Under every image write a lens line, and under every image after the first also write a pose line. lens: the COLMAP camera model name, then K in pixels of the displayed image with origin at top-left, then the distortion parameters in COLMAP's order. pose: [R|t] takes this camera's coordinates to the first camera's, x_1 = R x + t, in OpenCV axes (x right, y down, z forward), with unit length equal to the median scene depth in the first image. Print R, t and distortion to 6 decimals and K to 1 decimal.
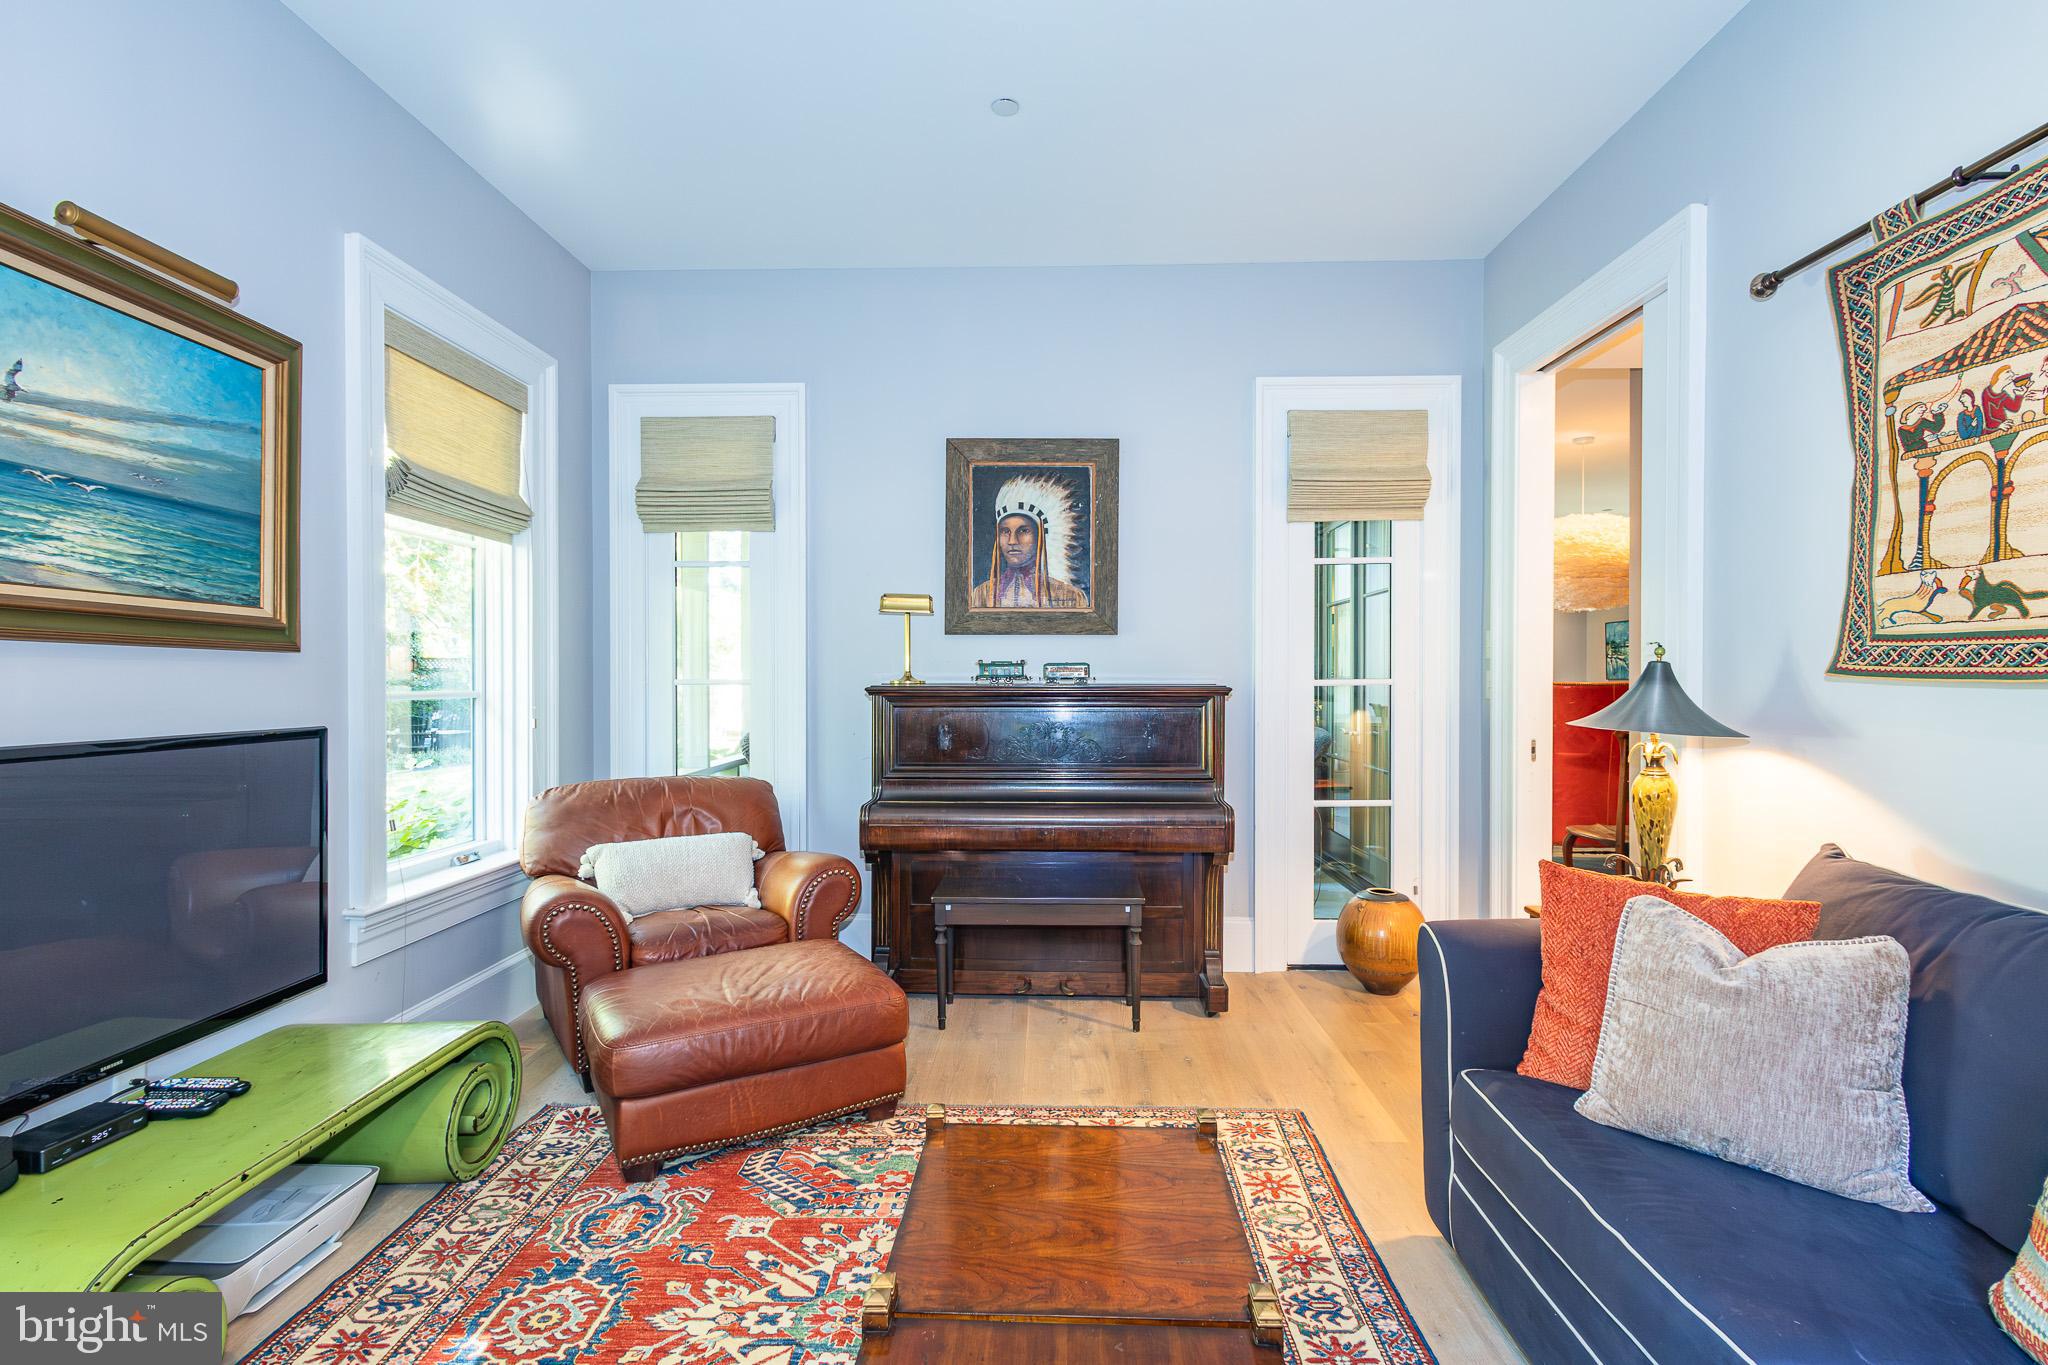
lens RADIAL K [[921.5, 0, 1024.5], [0, 921.5, 676.2], [0, 0, 1]] dist [0.005459, -0.000944]
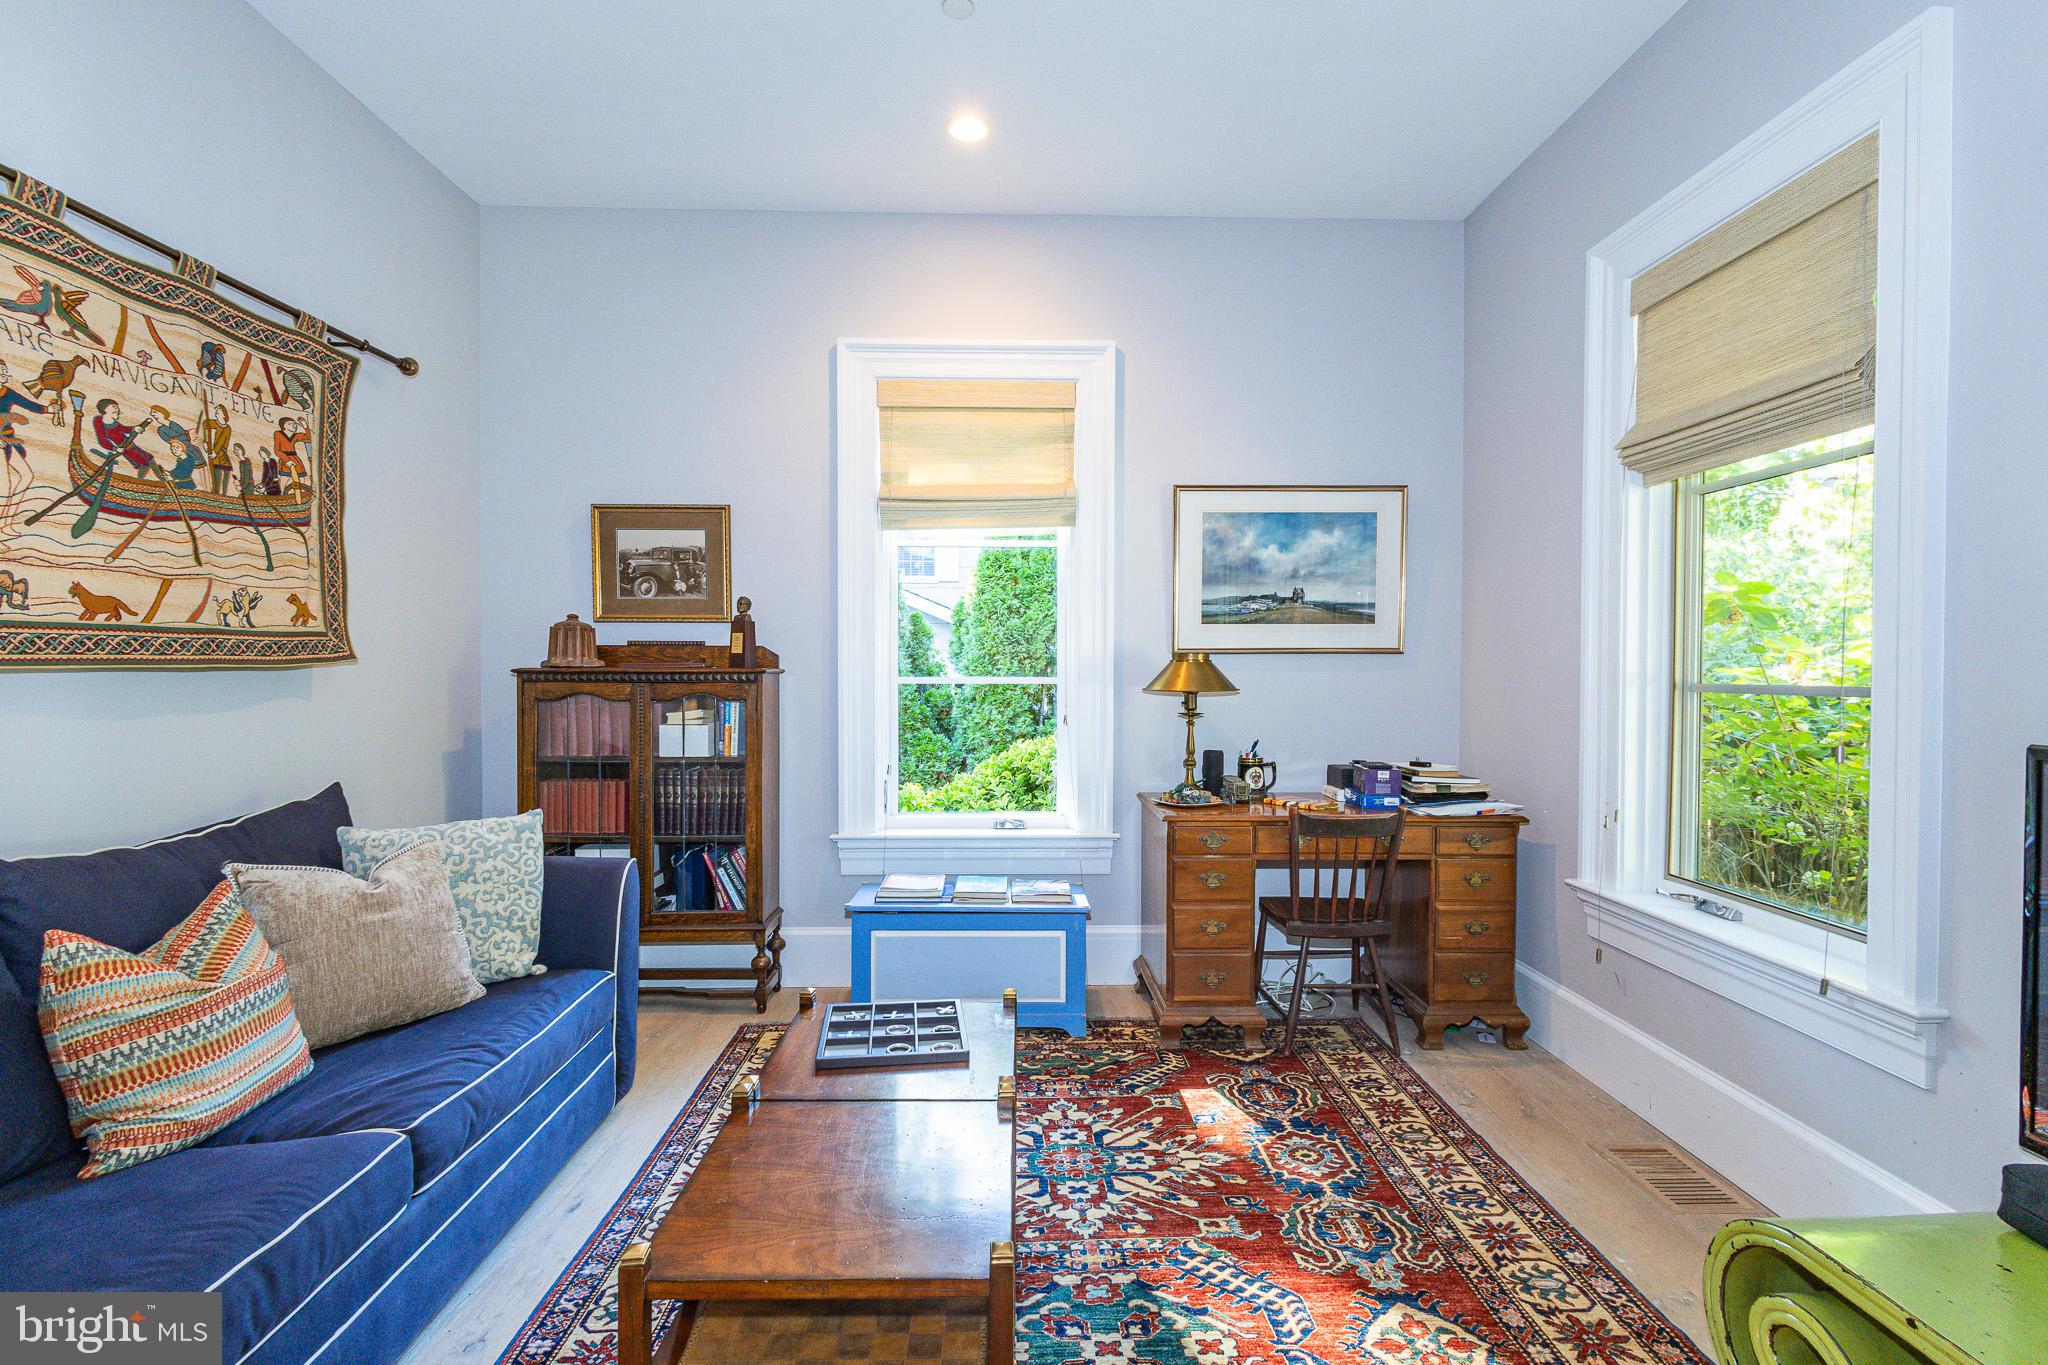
lens RADIAL K [[921.5, 0, 1020.0], [0, 921.5, 673.7], [0, 0, 1]] dist [0.005459, -0.000944]
pose [[-0.998984, 0.003745, -0.044900, -0.053179], [0.002955, 0.999840, 0.017644, -0.003115], [0.044959, 0.017493, -0.998836, 2.125945]]
